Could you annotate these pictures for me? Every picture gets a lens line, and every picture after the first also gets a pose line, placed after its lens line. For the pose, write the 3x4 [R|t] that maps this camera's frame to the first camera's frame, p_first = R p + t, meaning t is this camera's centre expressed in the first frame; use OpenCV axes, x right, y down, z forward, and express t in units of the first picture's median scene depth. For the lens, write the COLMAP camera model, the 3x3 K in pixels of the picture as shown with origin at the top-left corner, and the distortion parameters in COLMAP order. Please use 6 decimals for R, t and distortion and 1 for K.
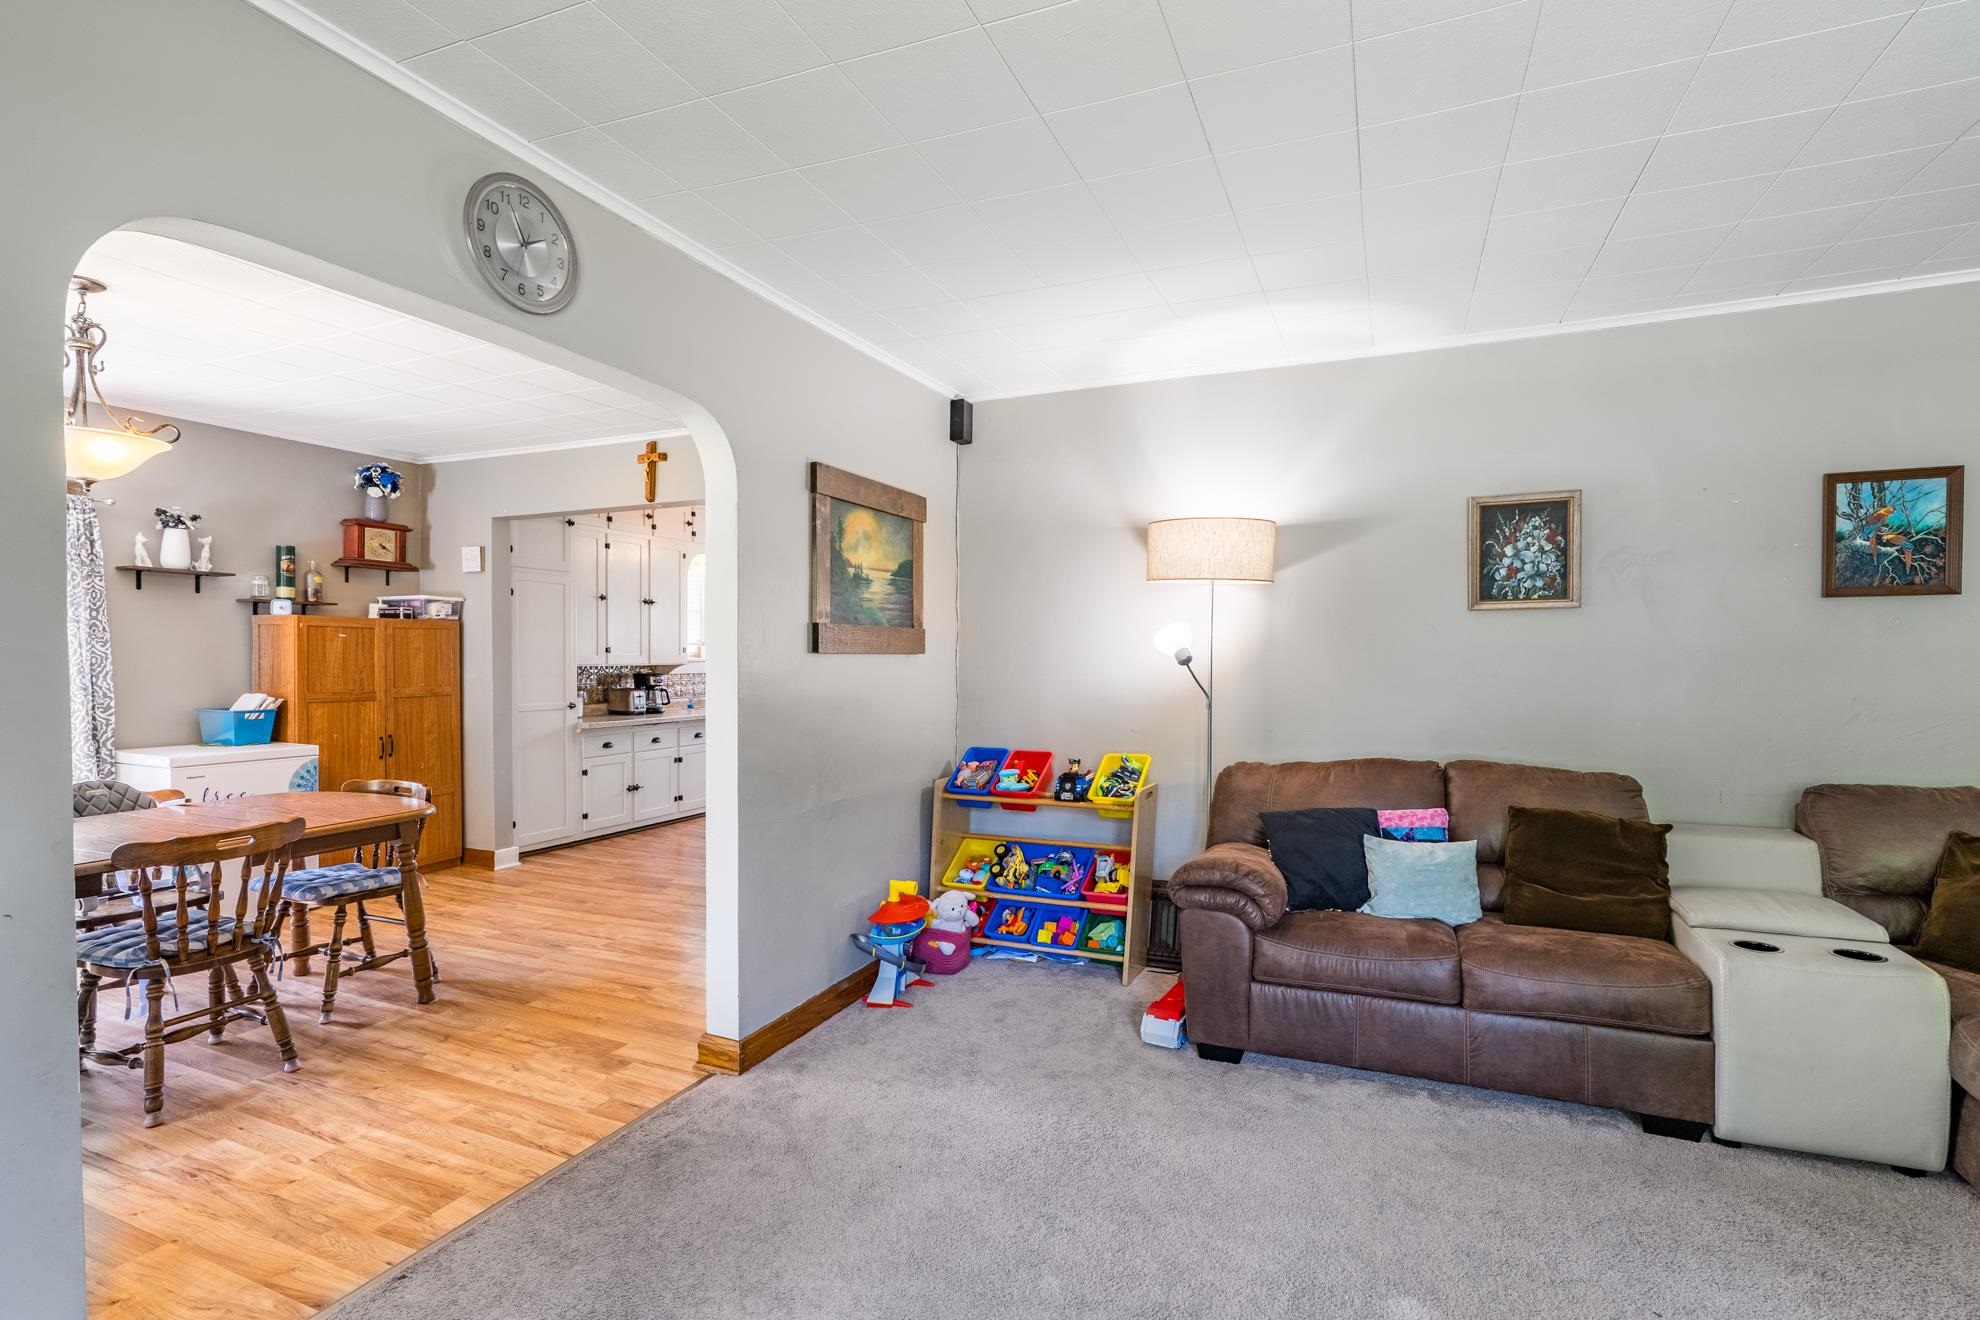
lens RADIAL K [[912.6, 0, 953.5], [0, 912.6, 673.8], [0, 0, 1]] dist [0.017196, 0.000113]
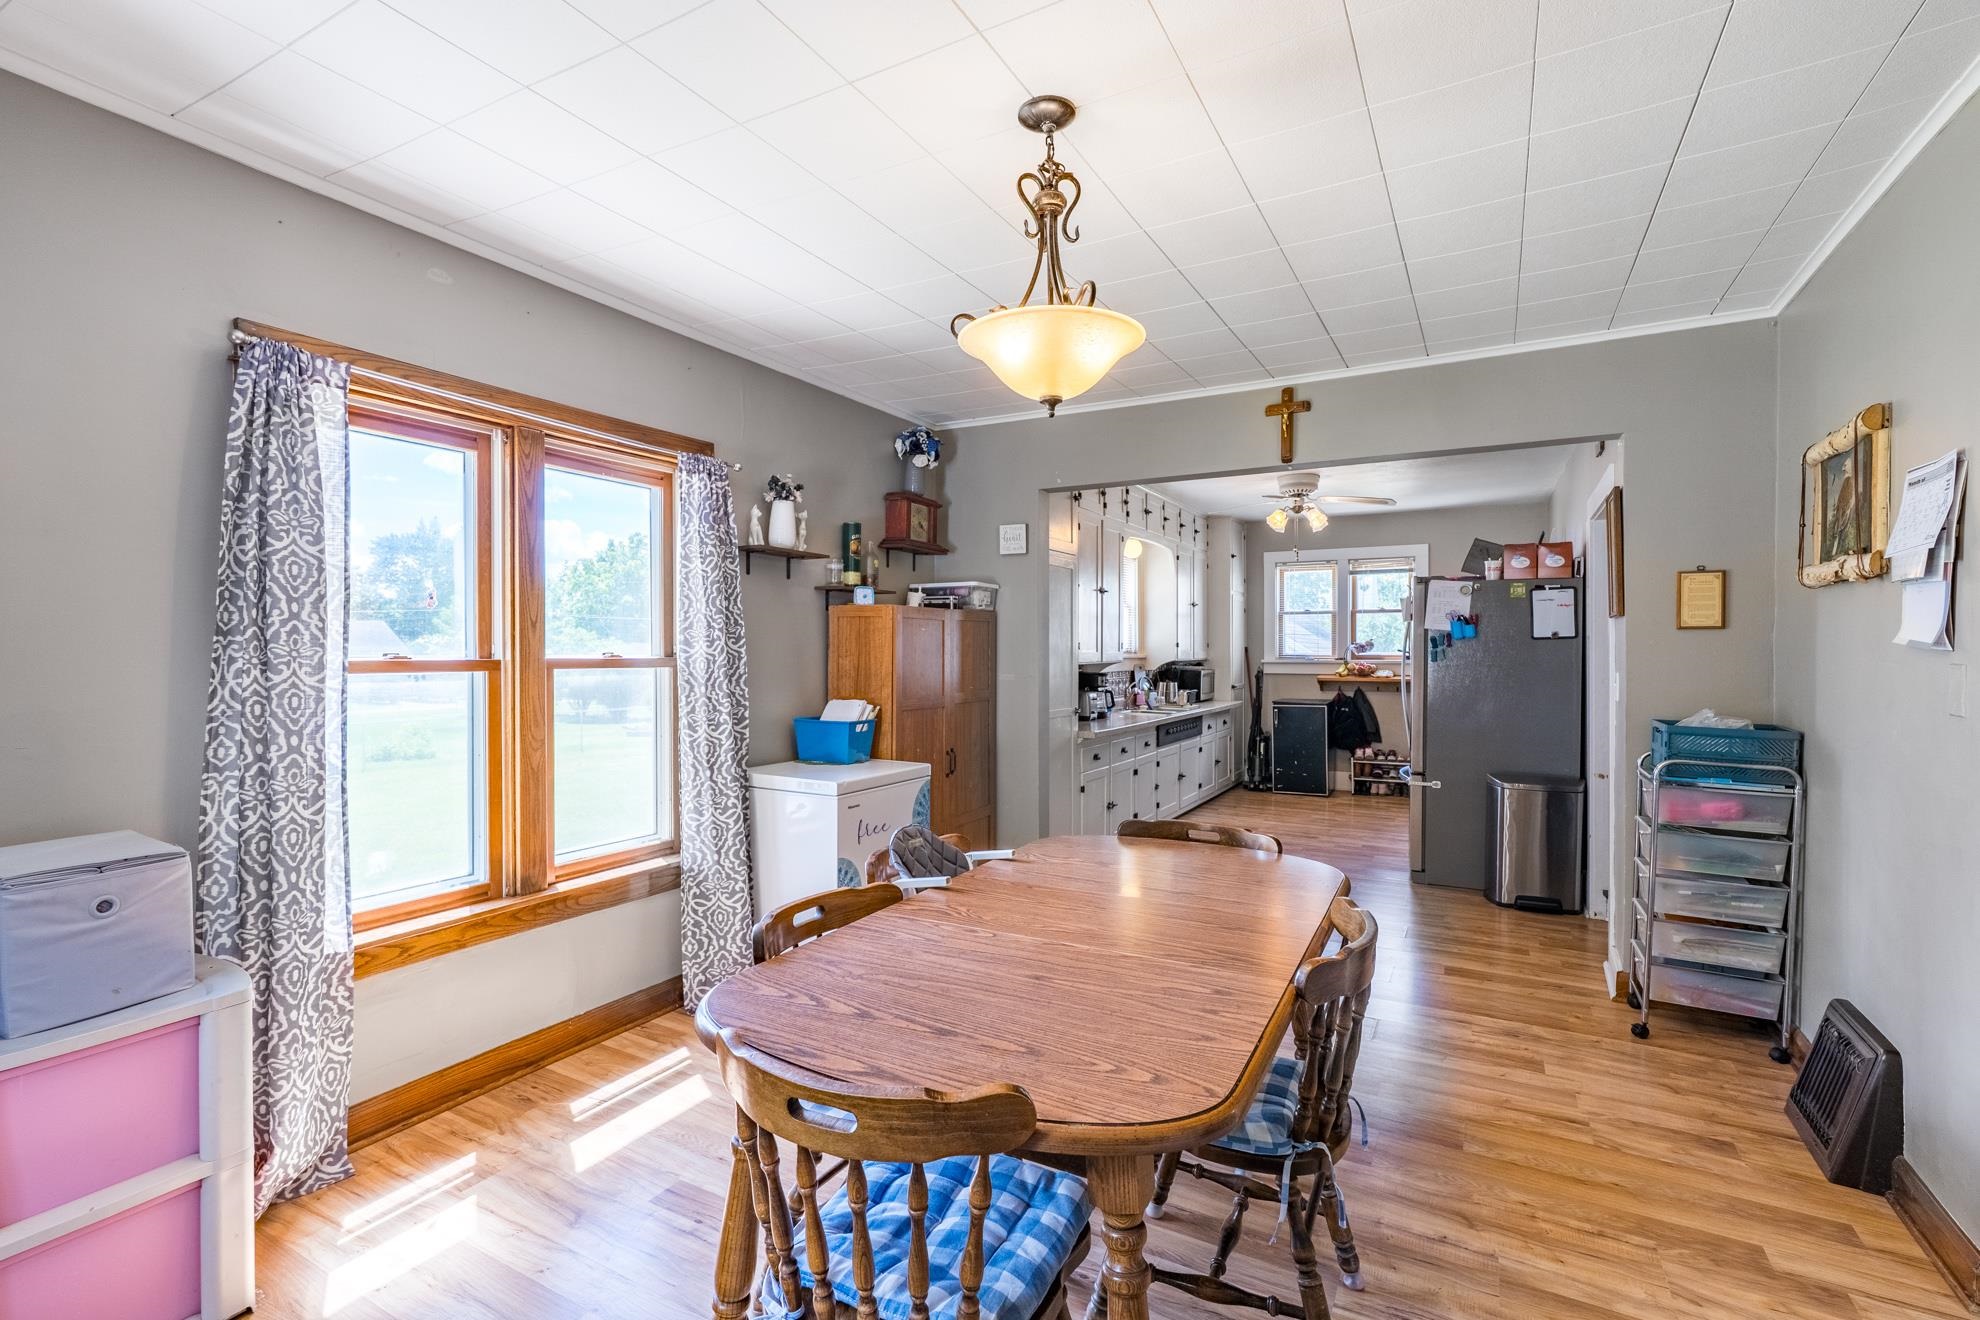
lens RADIAL K [[898.8, 0, 990.0], [0, 898.8, 660.0], [0, 0, 1]] dist [-0.000454, 0.000262]
pose [[0.996856, -0.000015, -0.079231, -0.815836], [-0.000702, 0.999959, -0.009020, -0.010222], [0.079228, 0.009047, 0.996815, 0.295561]]
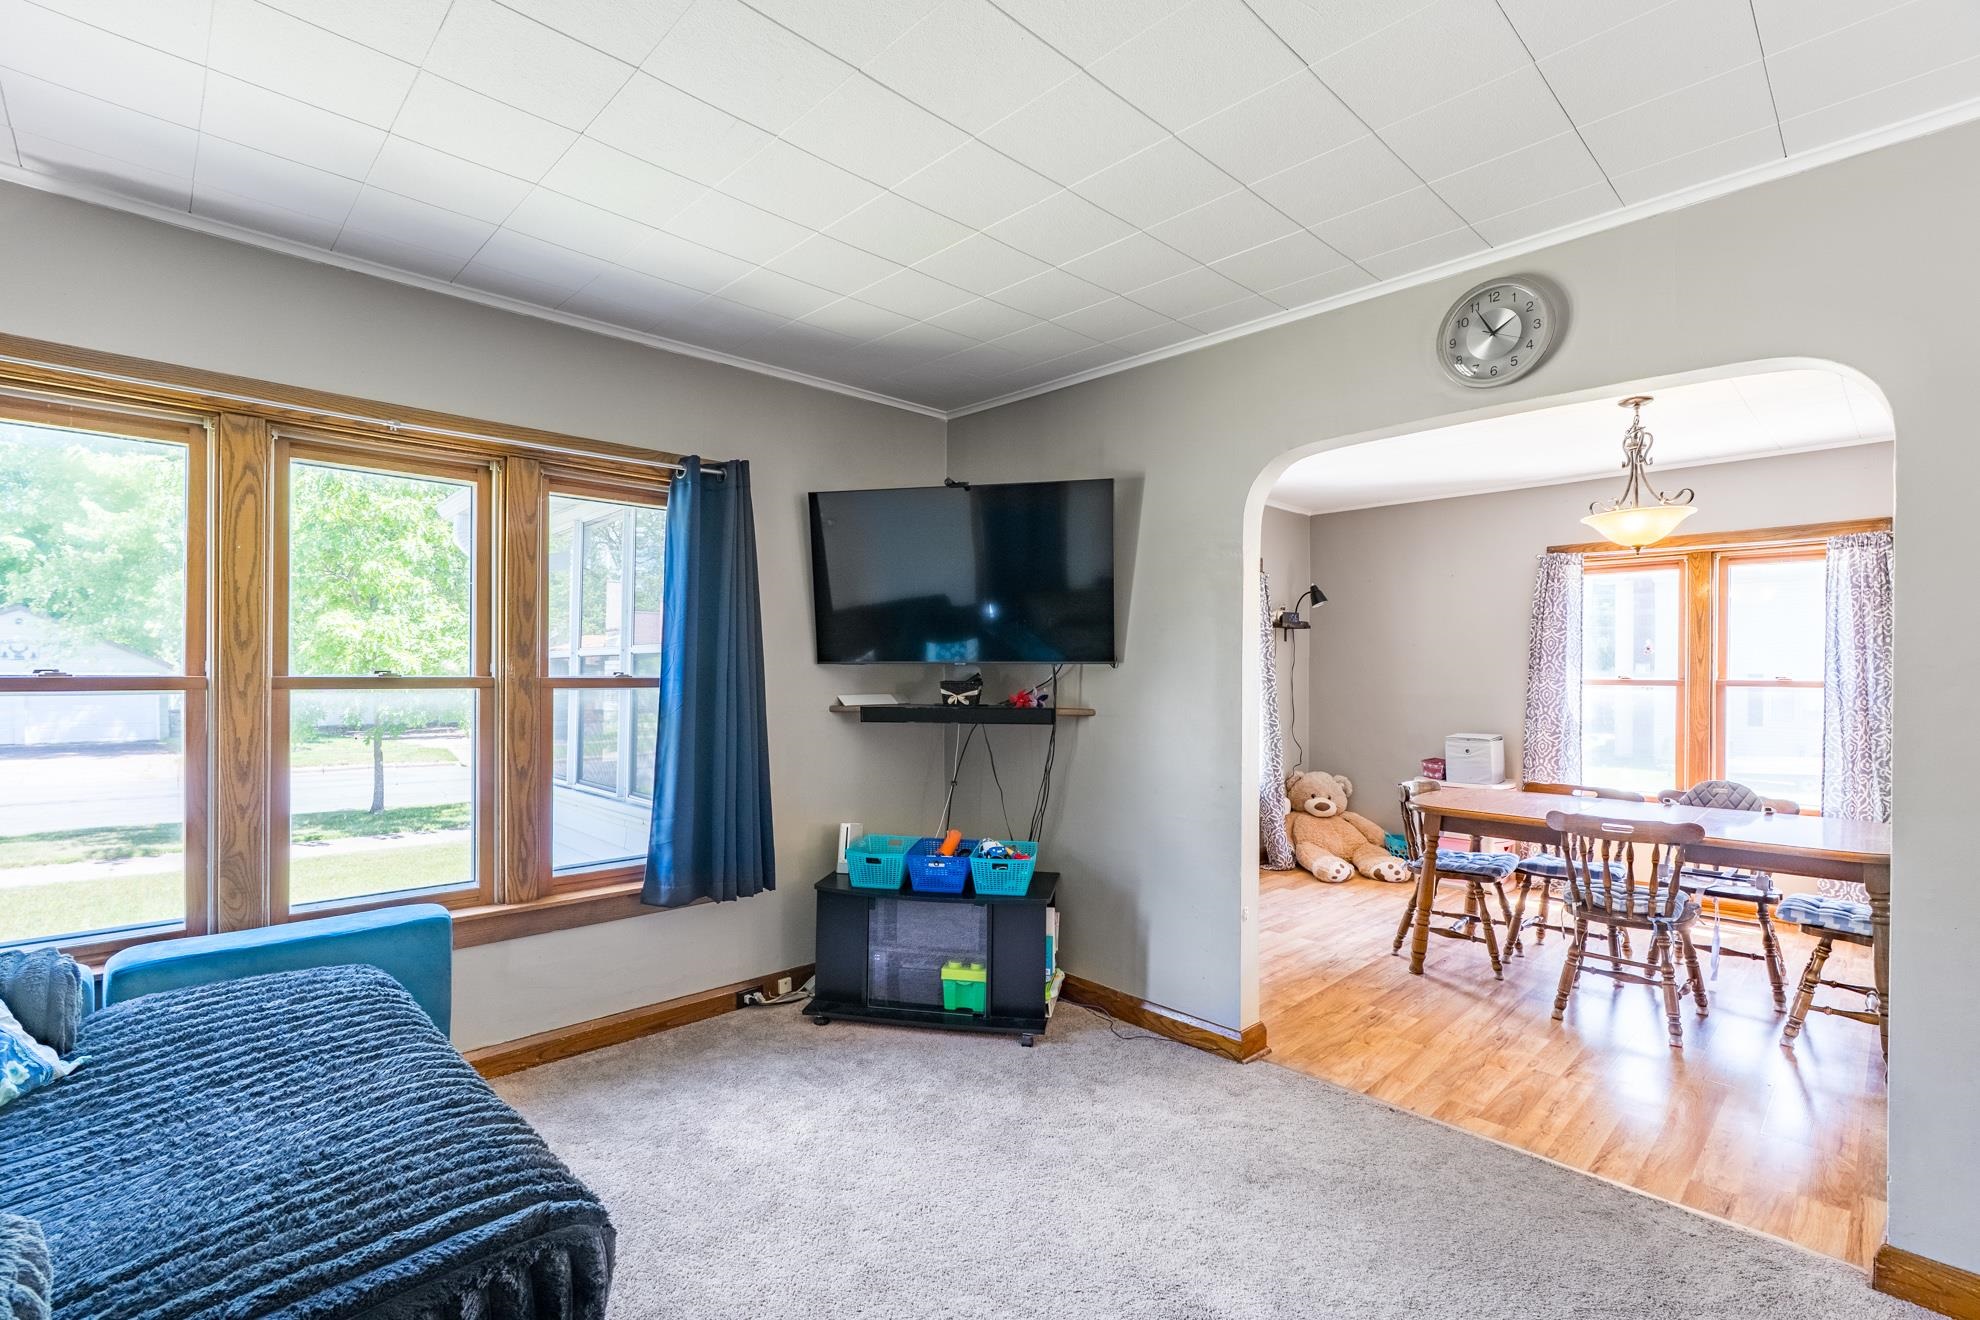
lens RADIAL K [[928.8, 0, 980.9], [0, 928.8, 654.8], [0, 0, 1]] dist [-0.002007, -0.000167]
pose [[-0.358170, -0.022595, -0.933383, 0.584227], [-0.026380, 0.999553, -0.014073, -0.008783], [0.933284, 0.019582, -0.358606, 0.536868]]
